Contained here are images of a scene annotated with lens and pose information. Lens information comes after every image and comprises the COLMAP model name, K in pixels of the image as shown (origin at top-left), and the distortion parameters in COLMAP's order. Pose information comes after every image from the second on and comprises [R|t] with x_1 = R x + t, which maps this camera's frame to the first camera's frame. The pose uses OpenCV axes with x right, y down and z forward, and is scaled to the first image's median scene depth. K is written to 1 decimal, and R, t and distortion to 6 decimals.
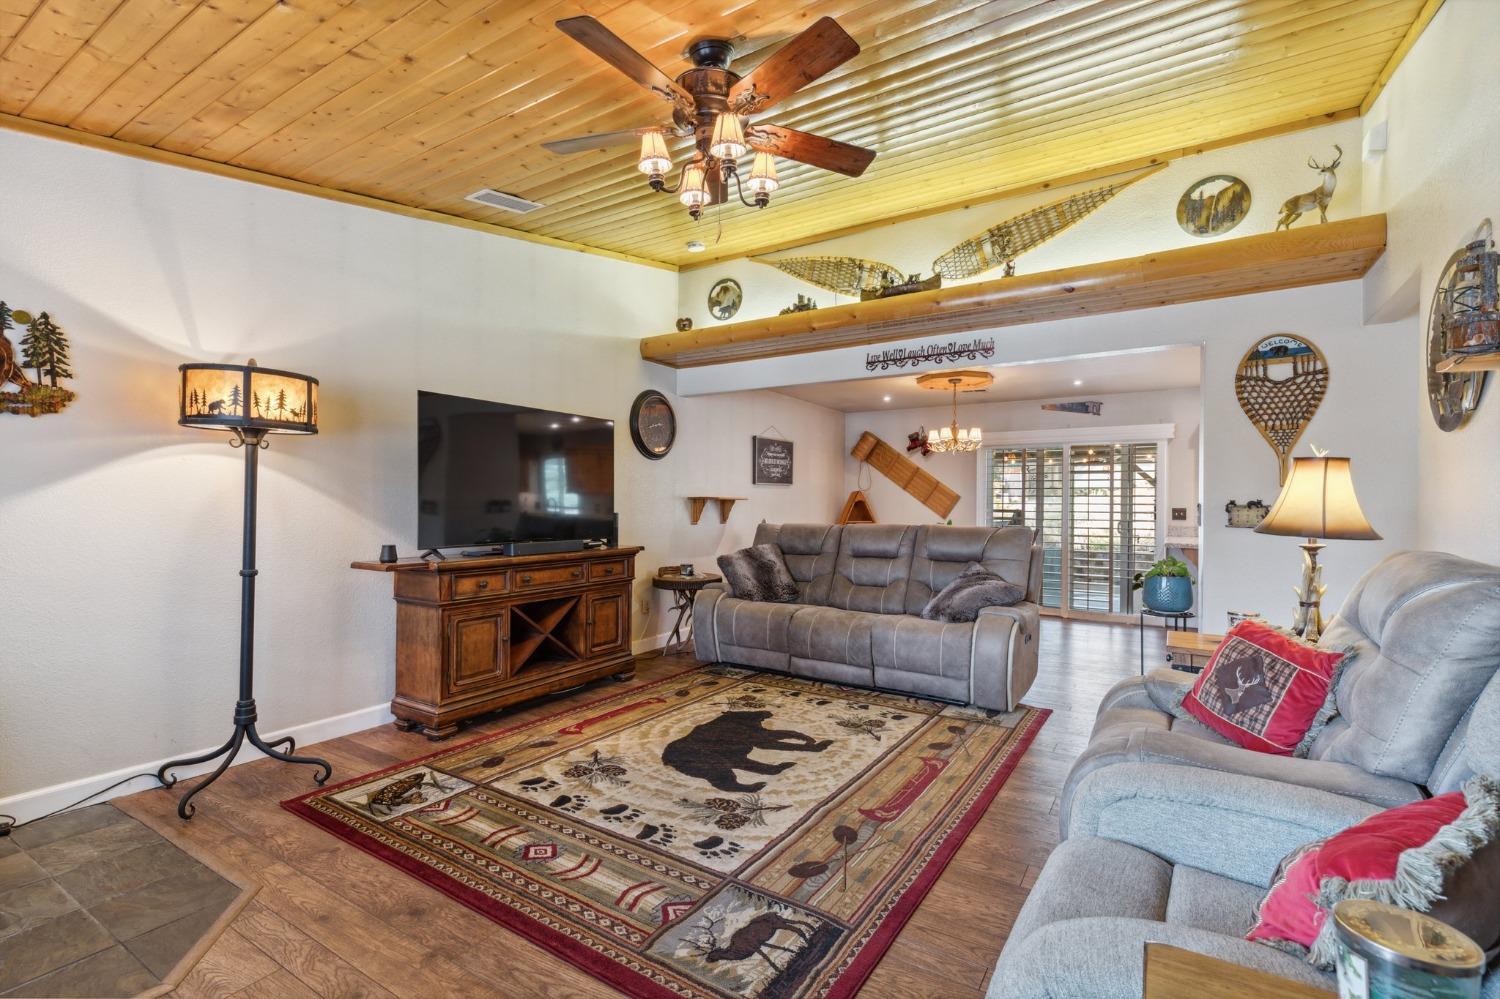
lens RADIAL K [[678.6, 0, 764.2], [0, 678.6, 503.1], [0, 0, 1]] dist [0.007748, -0.001373]
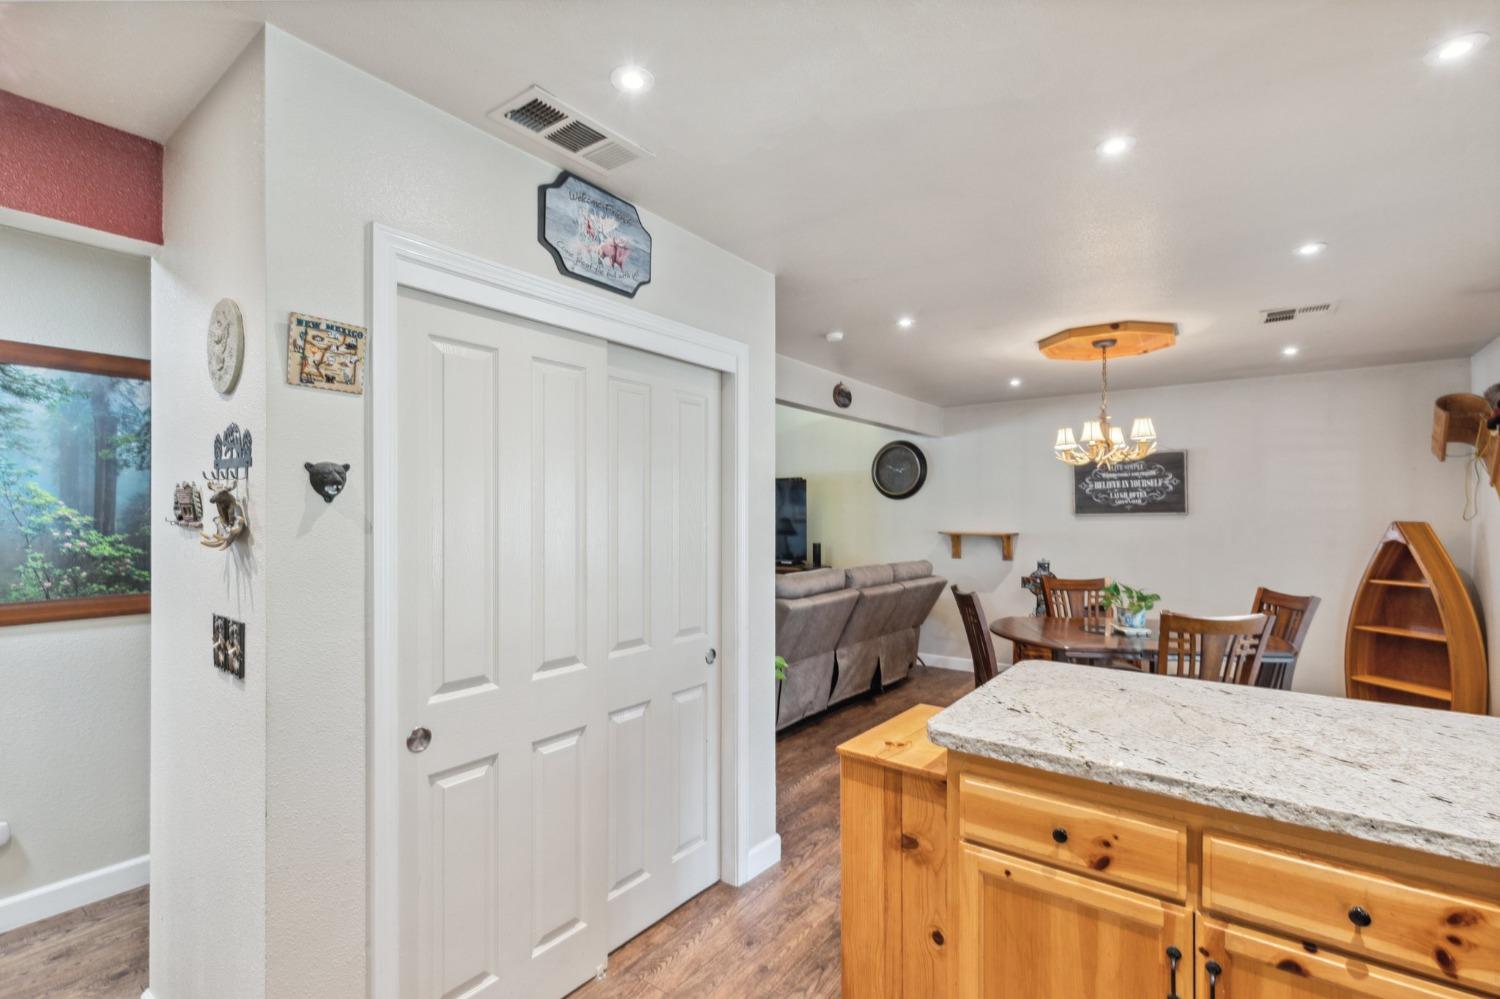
lens RADIAL K [[678.6, 0, 766.0], [0, 678.6, 515.8], [0, 0, 1]] dist [0.007748, -0.001373]
pose [[-0.080943, -0.001132, -0.996718, 1.542272], [0.002788, 0.999995, -0.001362, -0.050052], [0.996715, -0.002889, -0.080939, 1.287862]]
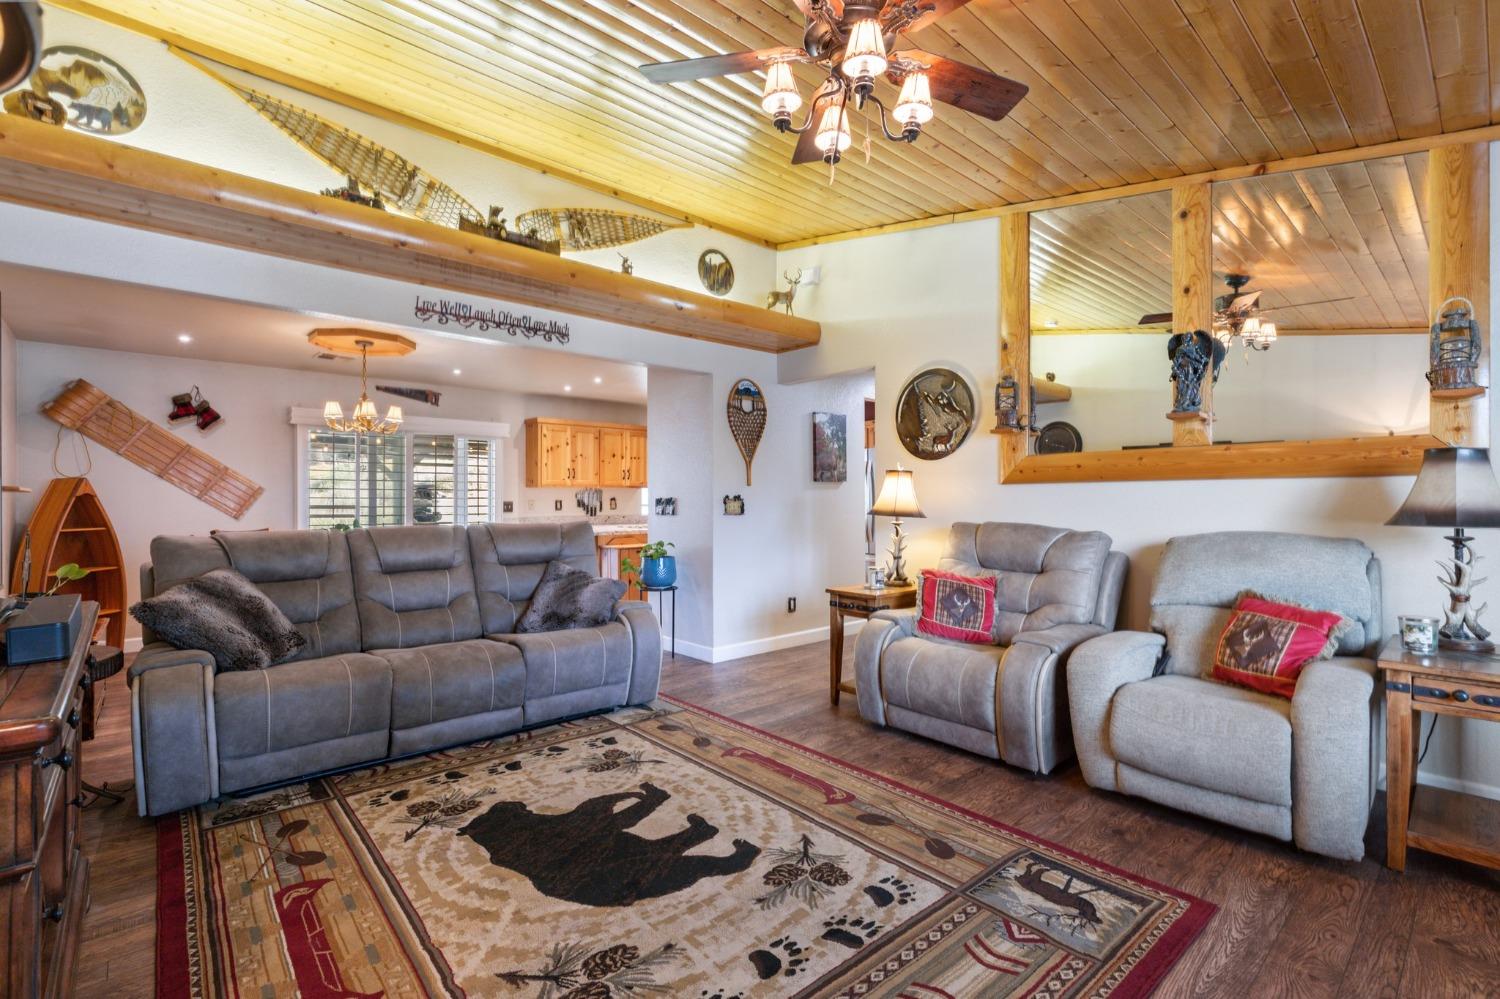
lens RADIAL K [[678.6, 0, 756.0], [0, 678.6, 495.0], [0, 0, 1]] dist [0.007748, -0.001373]
pose [[0.277119, 0.001038, 0.960835, -0.613389], [0.000809, 0.999999, -0.001314, -0.002748], [-0.960835, 0.001141, 0.277118, 0.589023]]
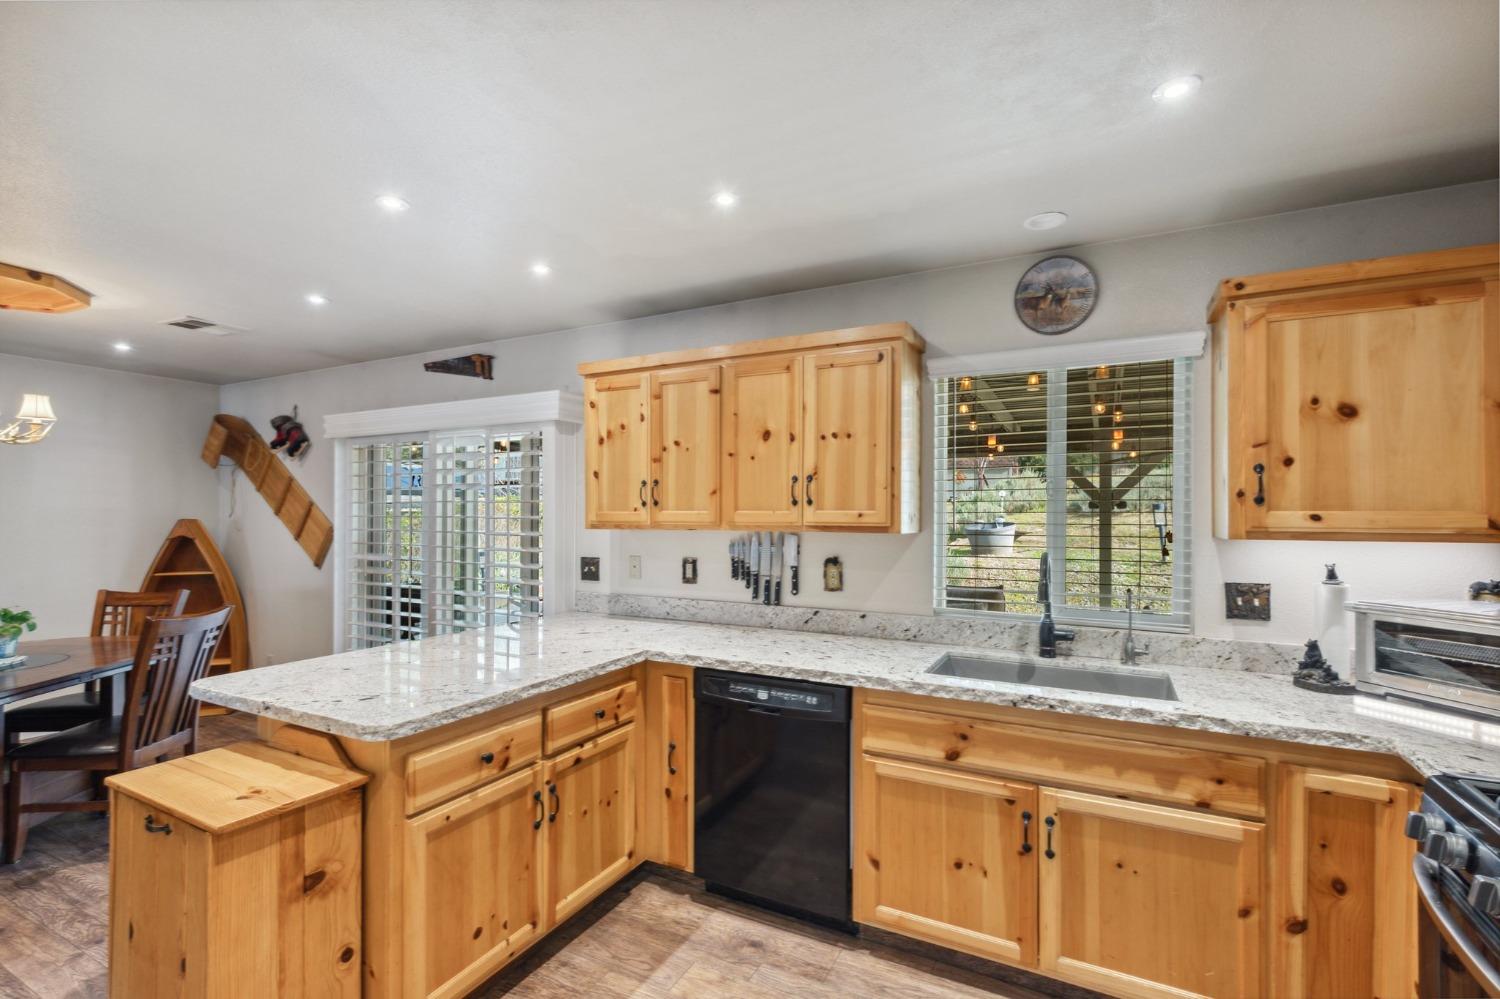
lens RADIAL K [[678.6, 0, 738.8], [0, 678.6, 522.9], [0, 0, 1]] dist [0.007748, -0.001373]
pose [[0.998425, -0.004451, 0.055927, 1.294124], [0.003371, 0.999806, 0.019385, -0.052692], [-0.056002, -0.019166, 0.998247, 0.899642]]
